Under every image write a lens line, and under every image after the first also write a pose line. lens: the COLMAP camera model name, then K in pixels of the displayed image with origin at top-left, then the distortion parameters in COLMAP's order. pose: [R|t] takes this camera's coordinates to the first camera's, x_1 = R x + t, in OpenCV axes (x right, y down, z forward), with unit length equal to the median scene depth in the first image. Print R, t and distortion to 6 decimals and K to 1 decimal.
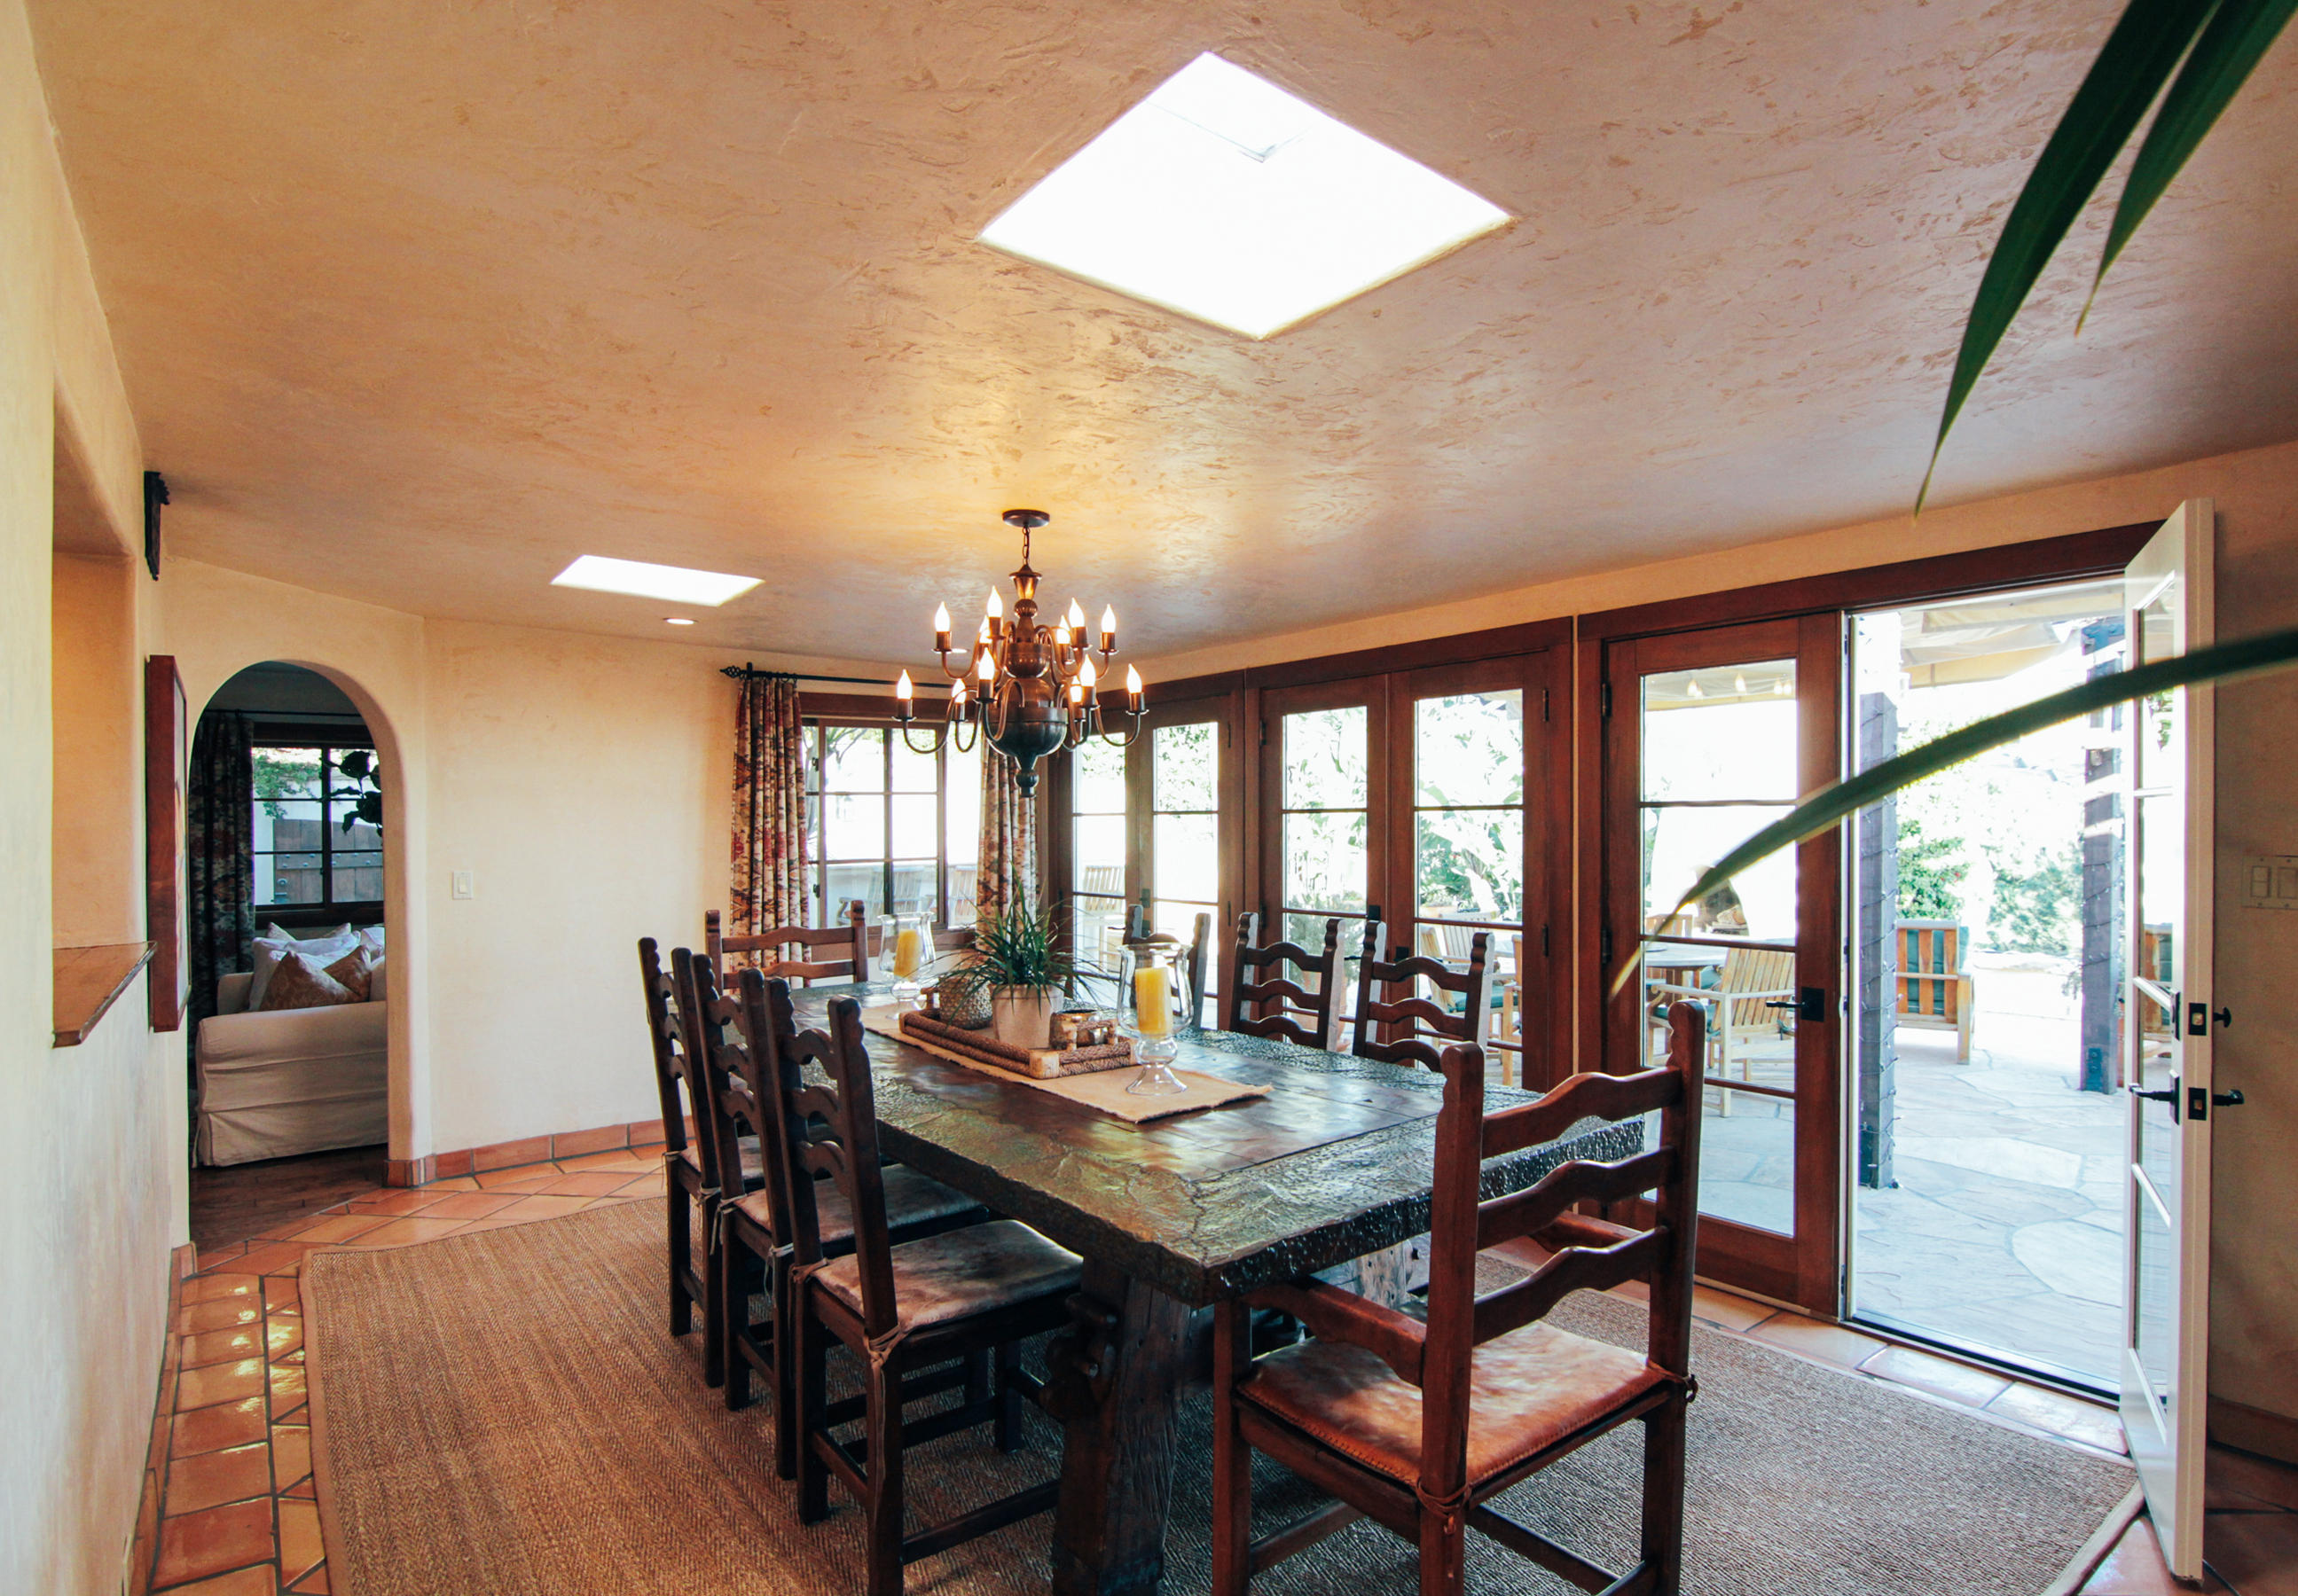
lens RADIAL K [[1263.9, 0, 1146.0], [0, 1263.9, 798.5], [0, 0, 1]] dist [-0.016824, -0.000197]
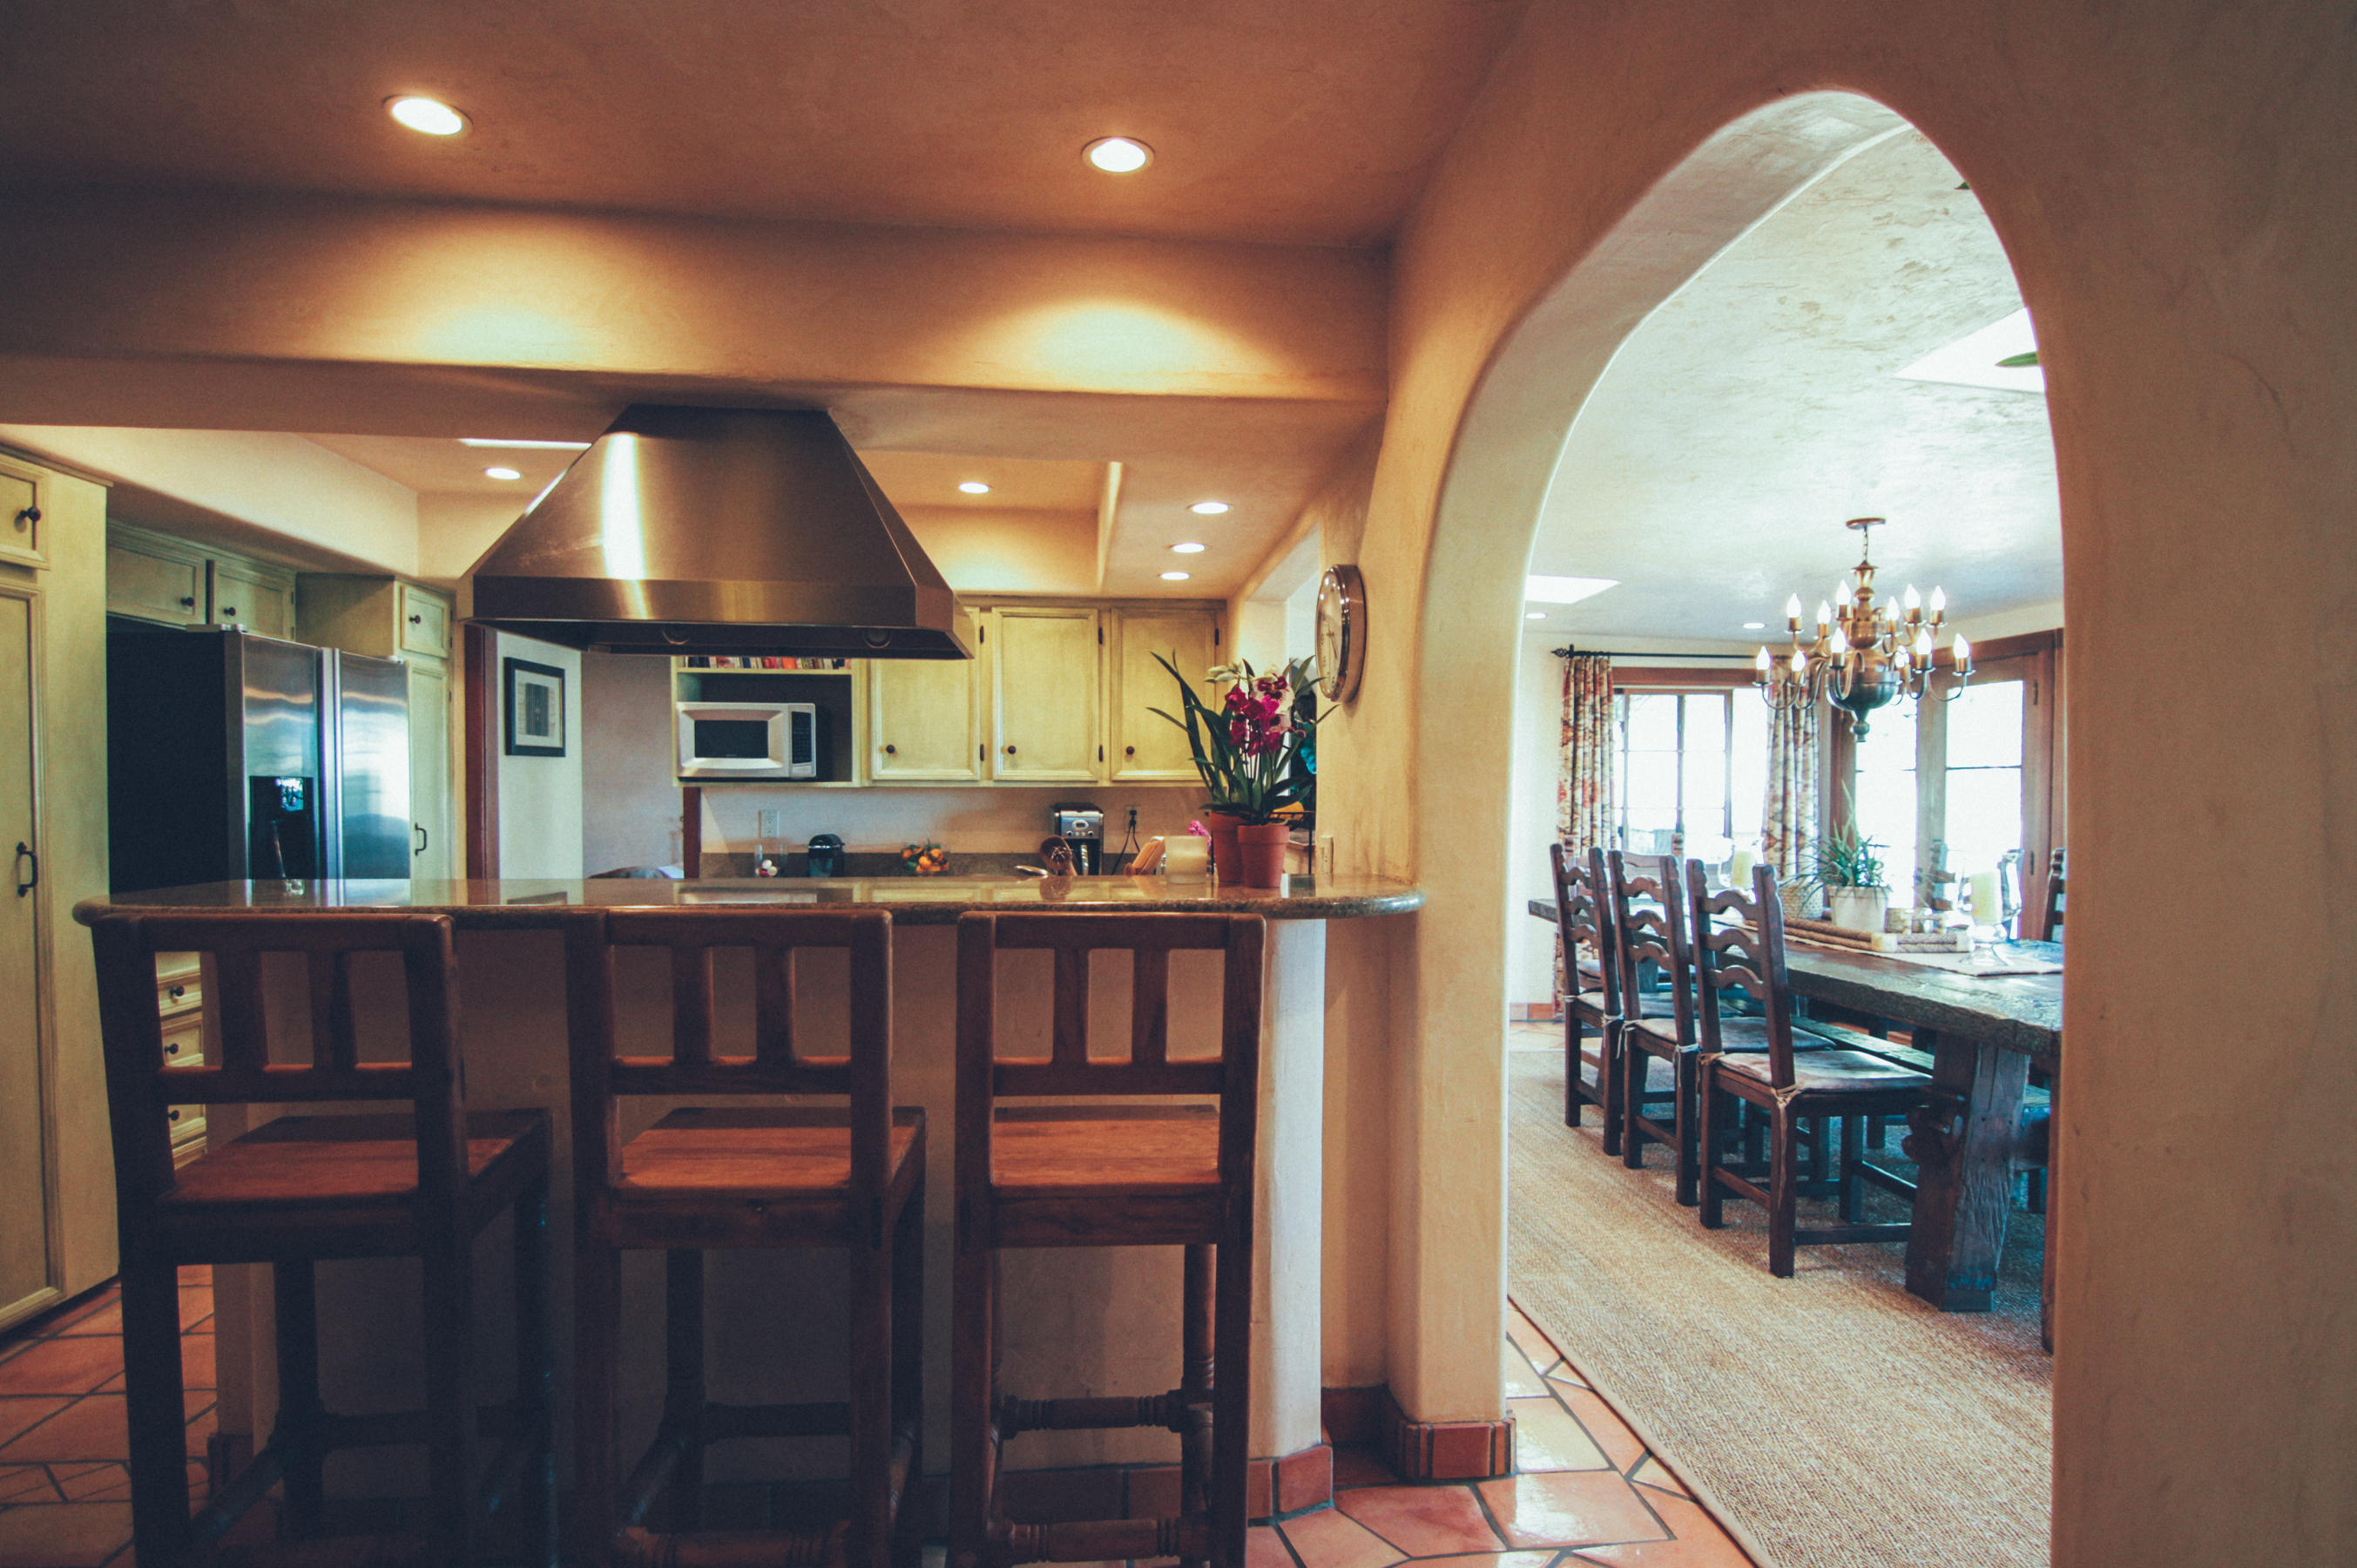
lens RADIAL K [[1230.6, 0, 1193.8], [0, 1230.6, 799.9], [0, 0, 1]] dist [-0.013551, -0.001718]
pose [[0.868548, 0.015374, -0.495367, -0.066145], [-0.003509, 0.999684, 0.024873, 0.028611], [0.495593, -0.019865, 0.868327, -0.412016]]
